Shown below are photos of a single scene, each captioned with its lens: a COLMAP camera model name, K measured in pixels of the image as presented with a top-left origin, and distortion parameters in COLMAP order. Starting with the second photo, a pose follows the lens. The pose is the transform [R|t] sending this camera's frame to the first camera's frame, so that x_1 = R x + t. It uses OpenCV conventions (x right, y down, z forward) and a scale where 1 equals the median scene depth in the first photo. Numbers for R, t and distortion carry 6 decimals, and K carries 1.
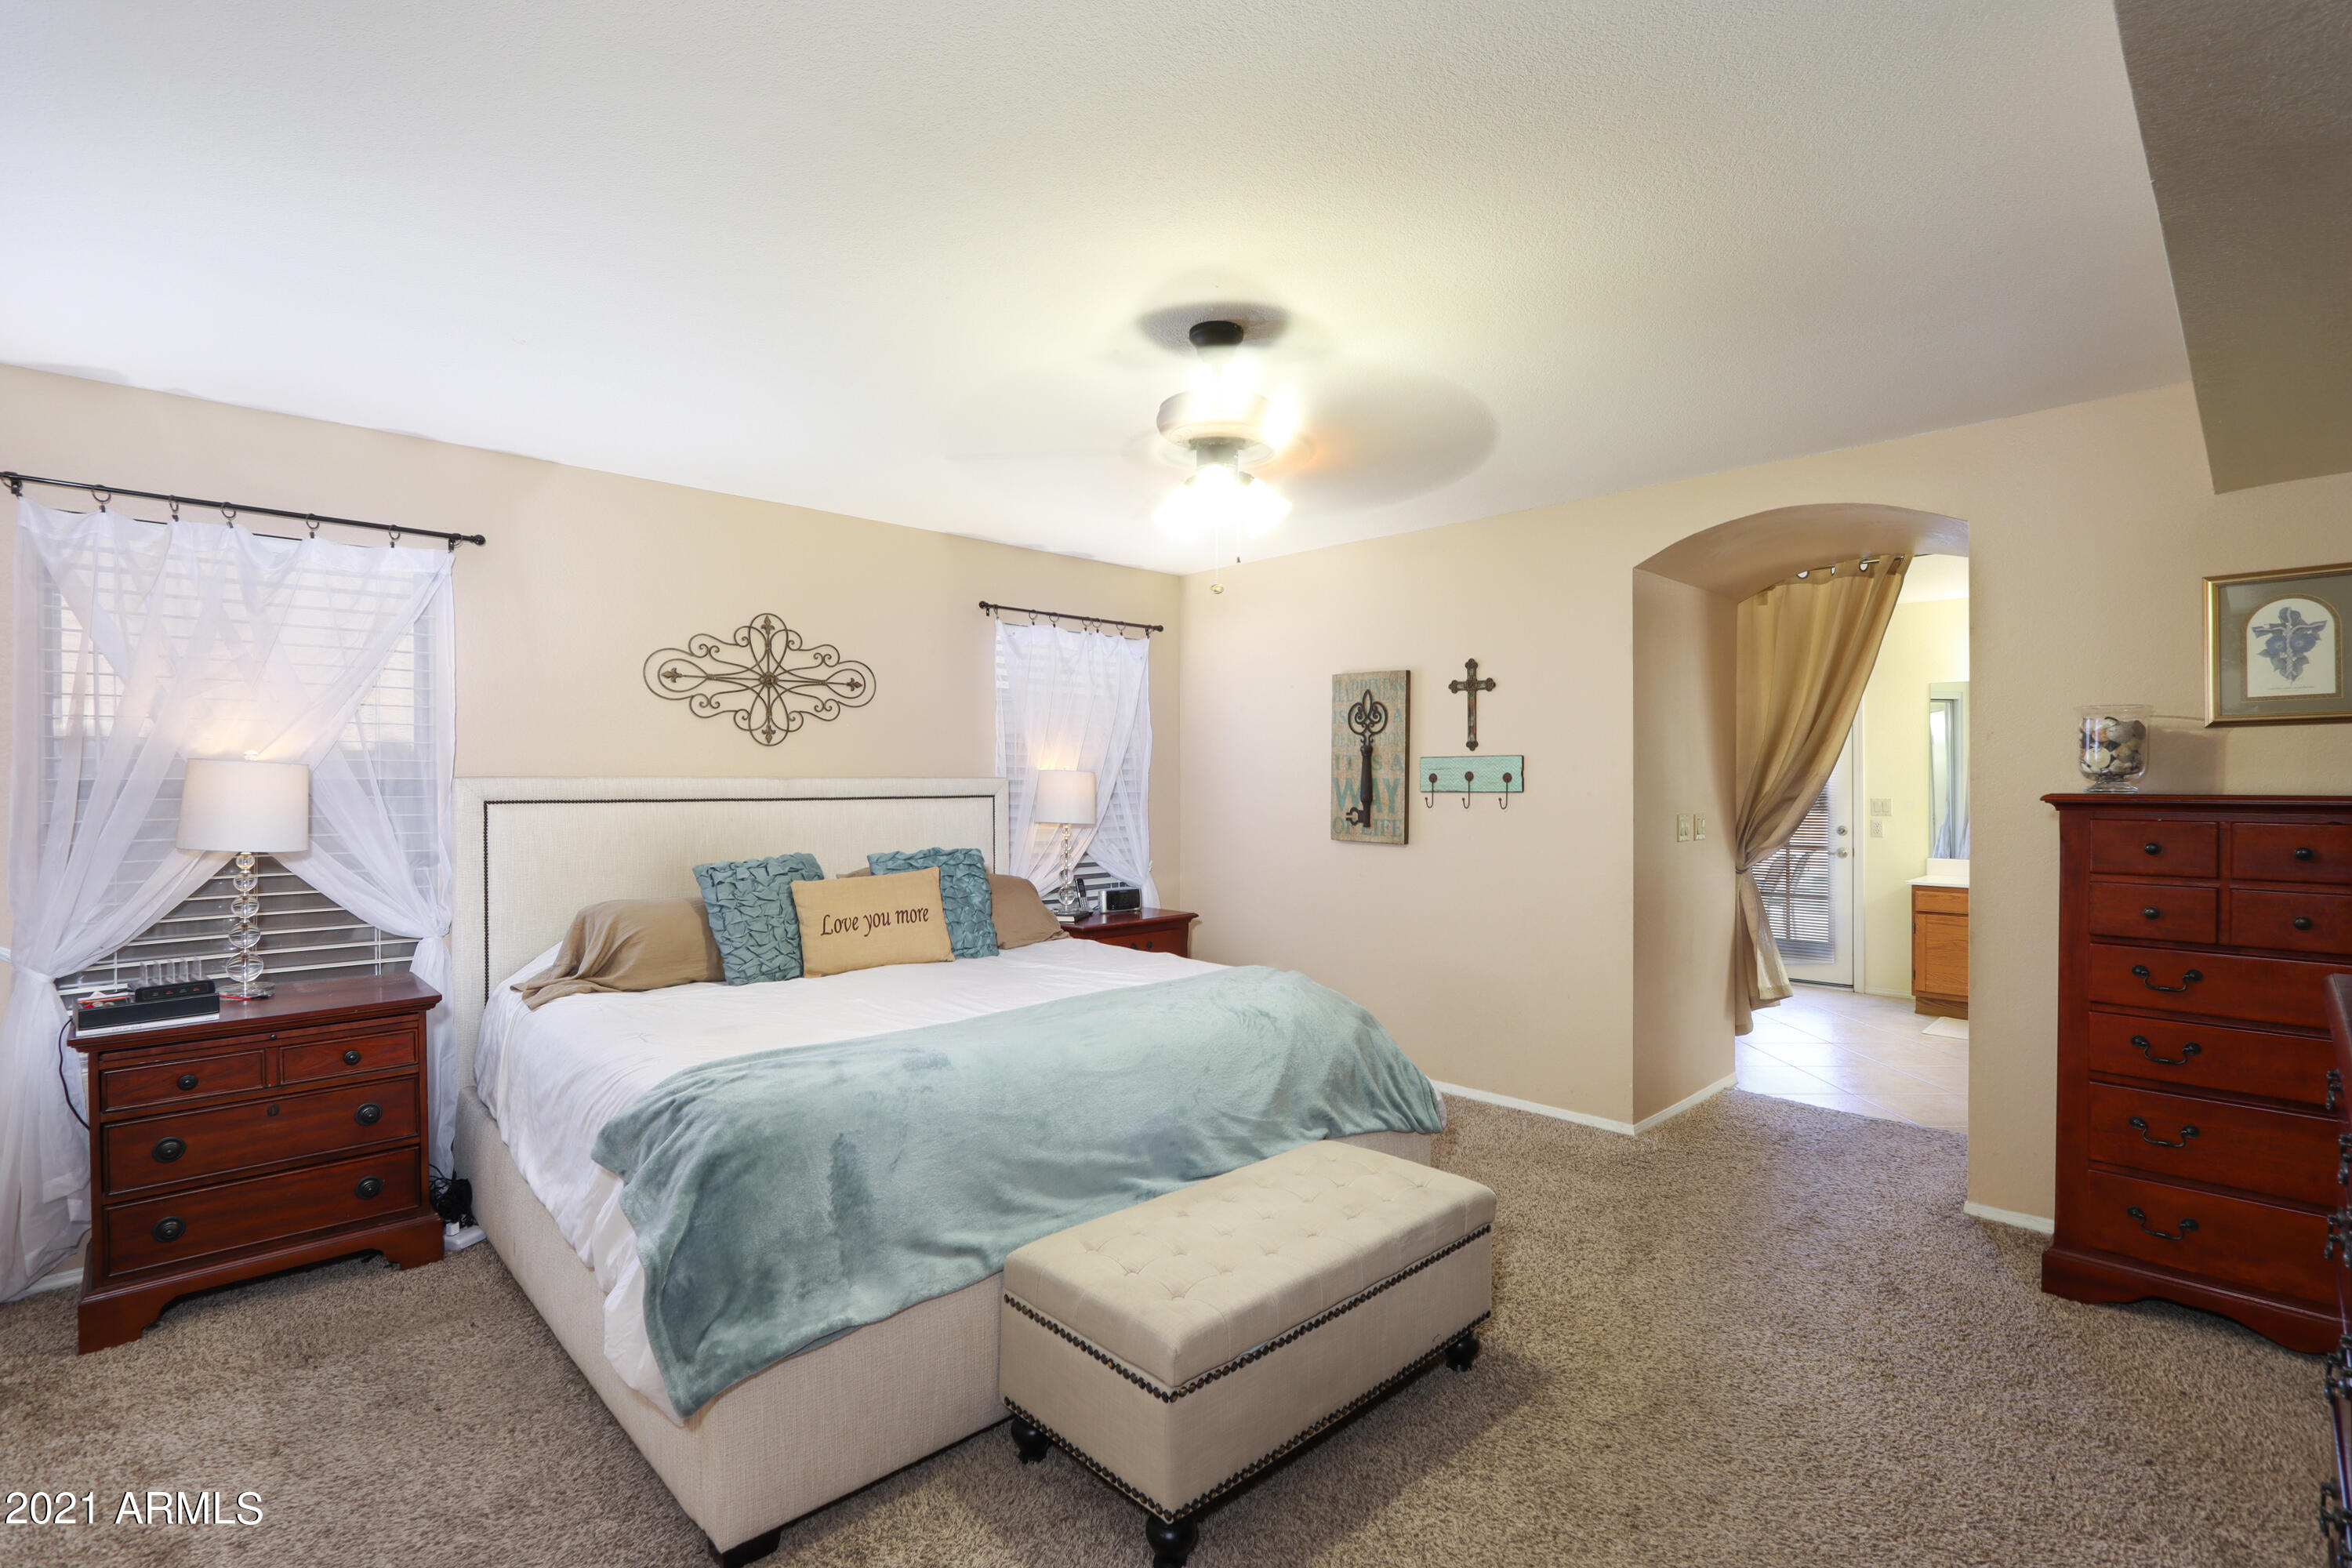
lens RADIAL K [[1084.3, 0, 1188.8], [0, 1084.3, 784.7], [0, 0, 1]] dist [-0.014889, 0.000733]
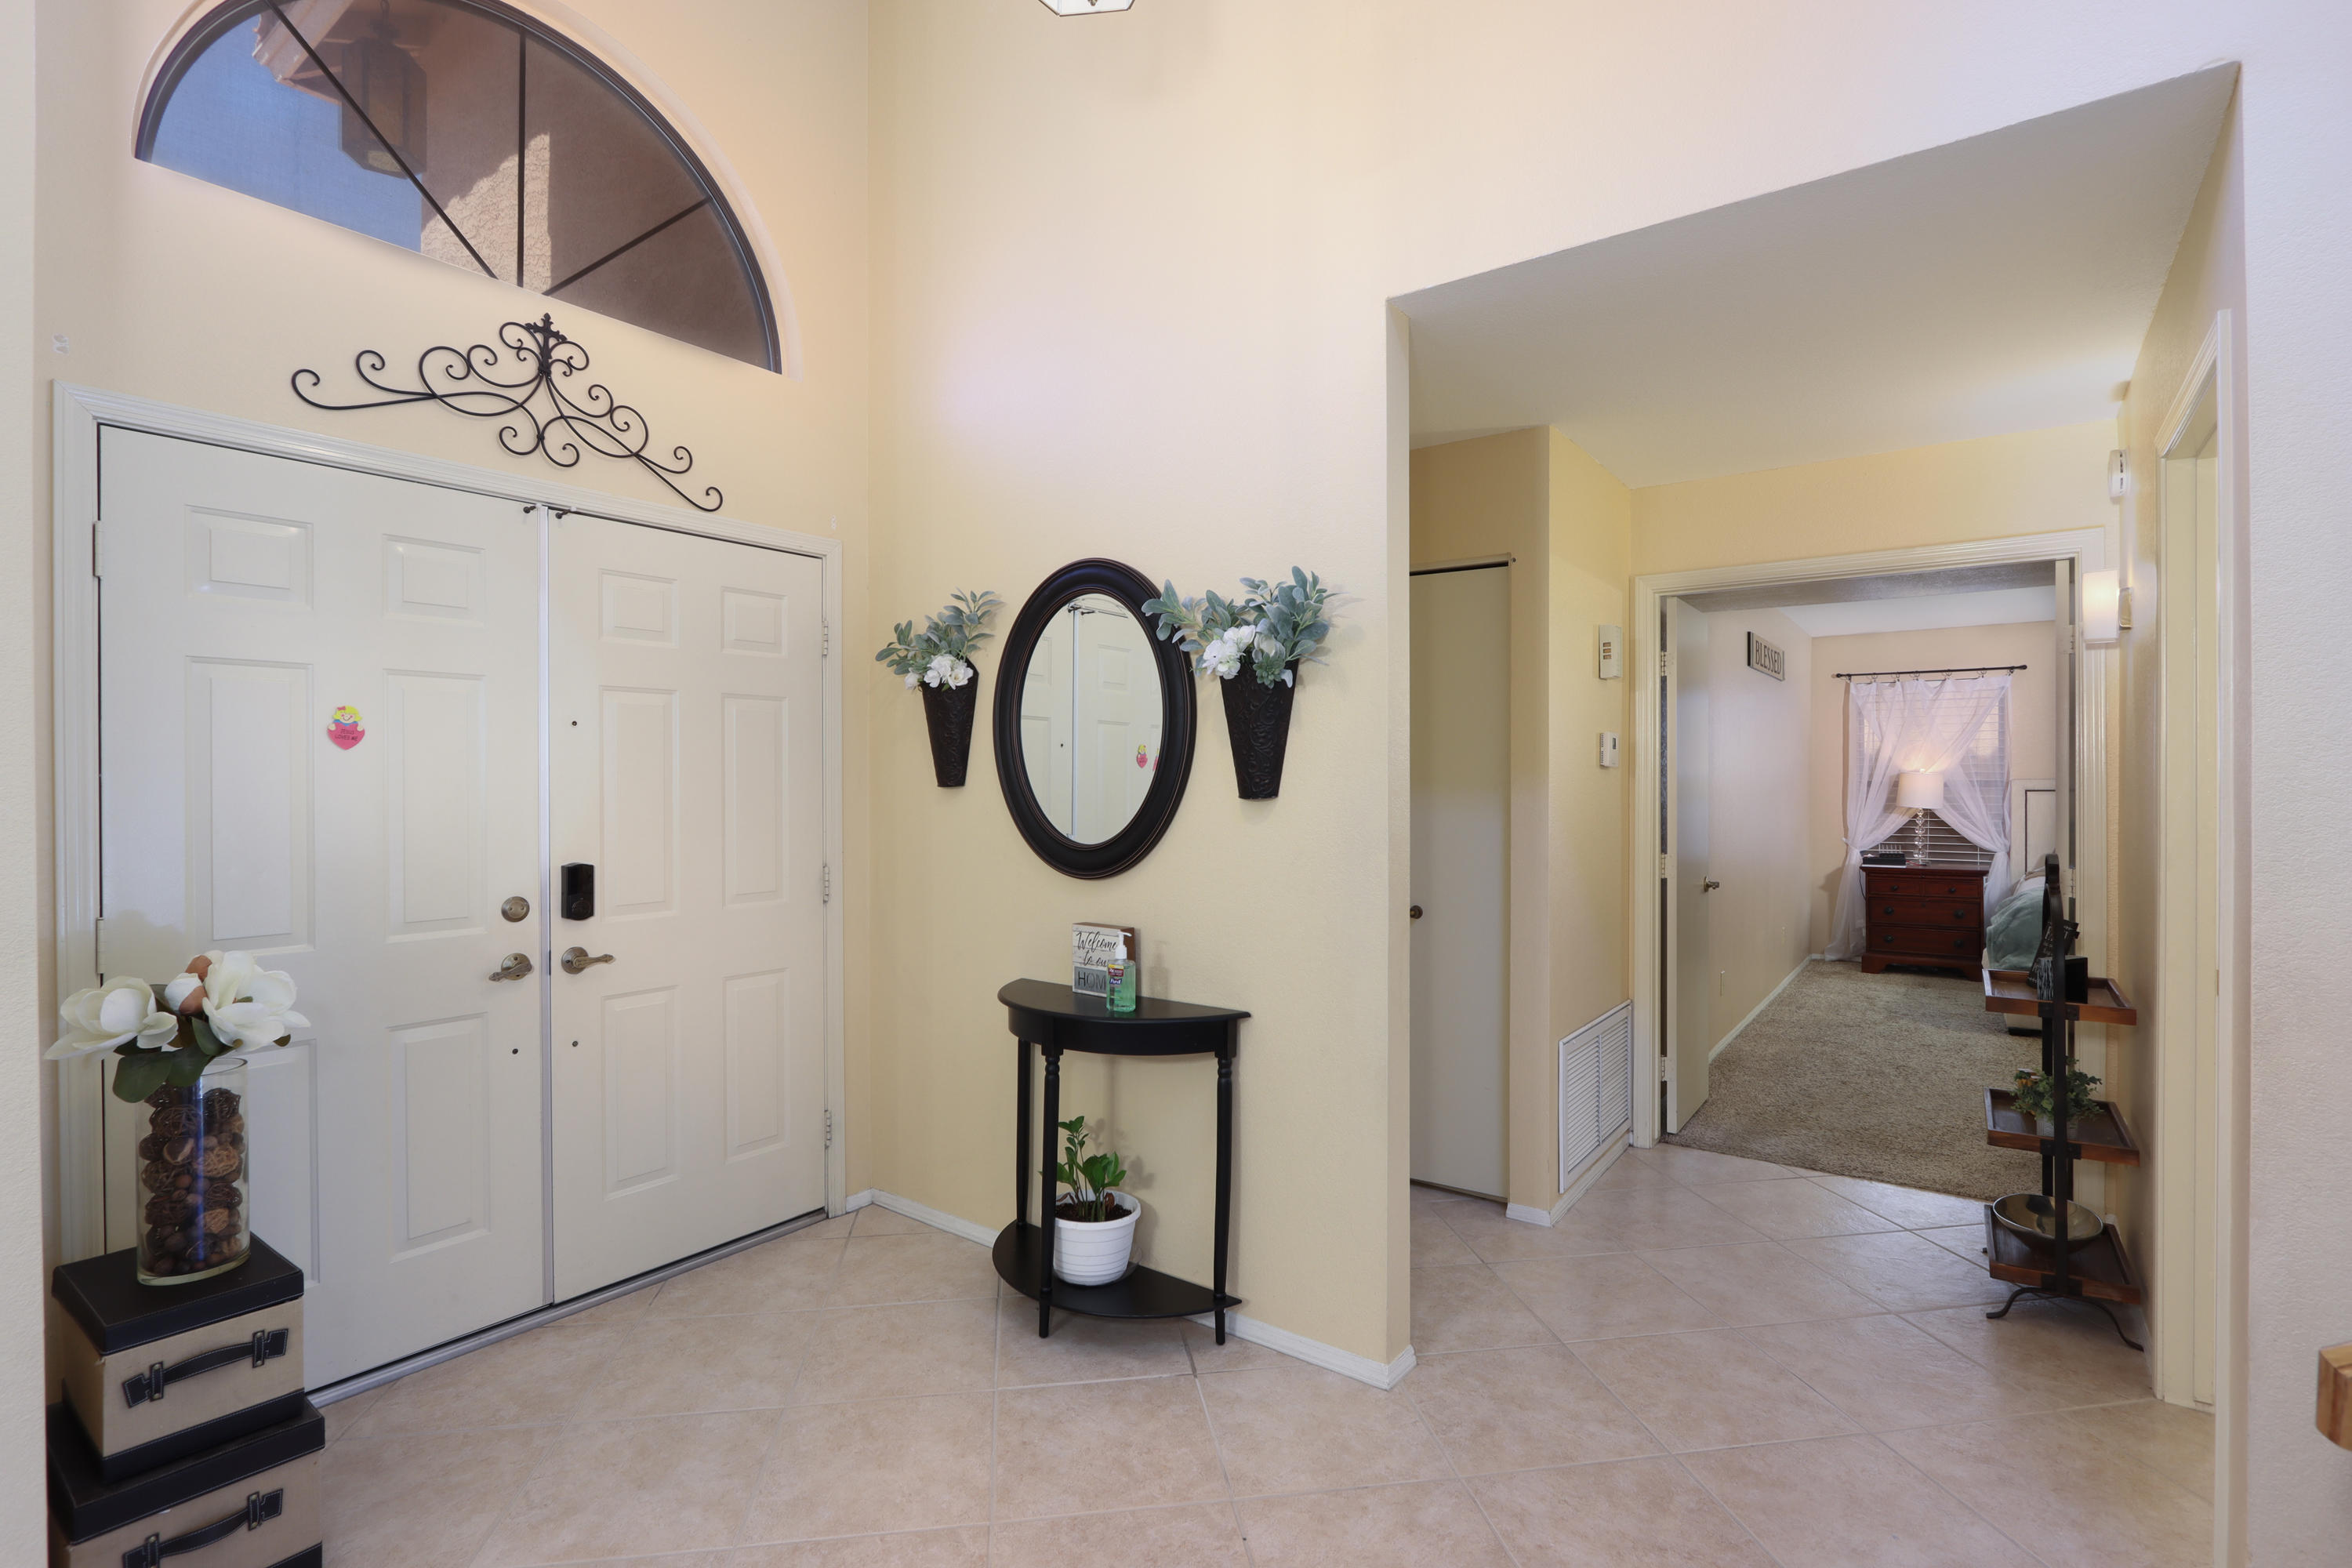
lens RADIAL K [[1096.1, 0, 1169.0], [0, 1096.1, 781.2], [0, 0, 1]] dist [-0.013180, -0.000123]
pose [[0.141675, -0.001365, -0.989912, 1.265831], [-0.001582, 0.999997, -0.001605, 0.004128], [0.989912, 0.001793, 0.141673, -1.006262]]
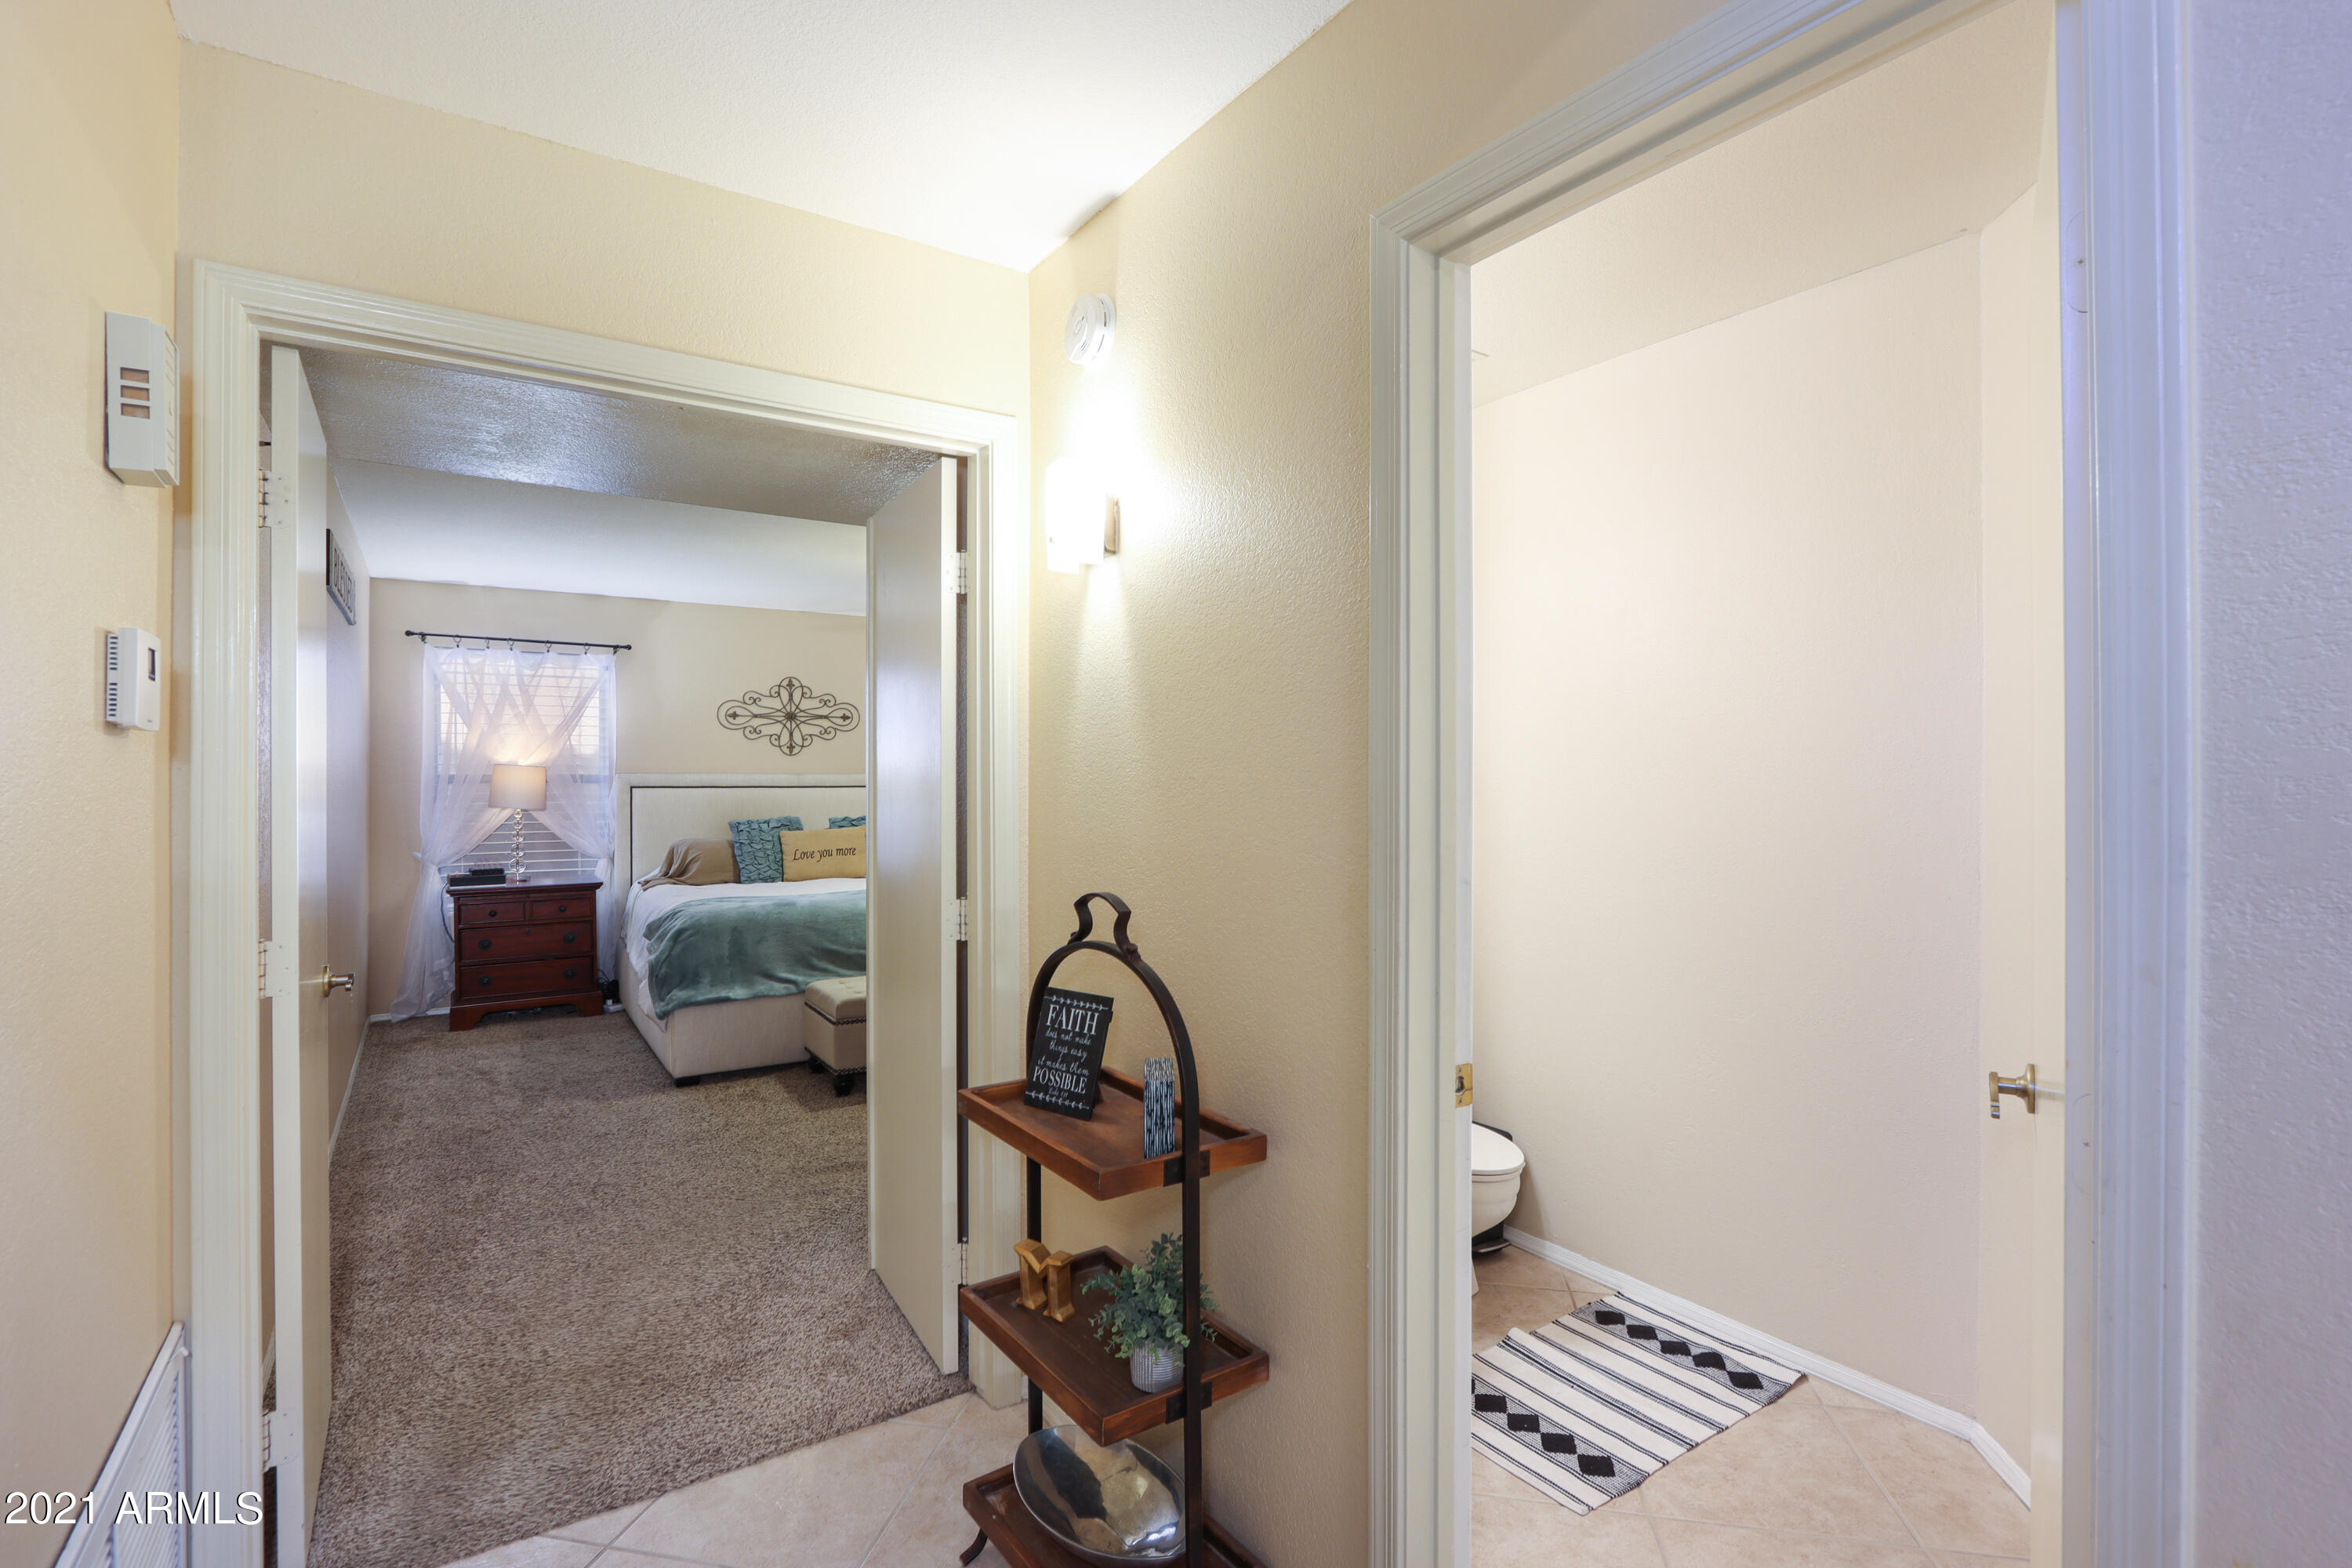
lens RADIAL K [[1096.1, 0, 1169.0], [0, 1096.1, 781.2], [0, 0, 1]] dist [-0.013180, -0.000123]
pose [[0.981331, 0.002110, -0.192314, 0.651009], [-0.002201, 0.999998, -0.000261, 0.004677], [0.192313, 0.000679, 0.981333, -0.707459]]
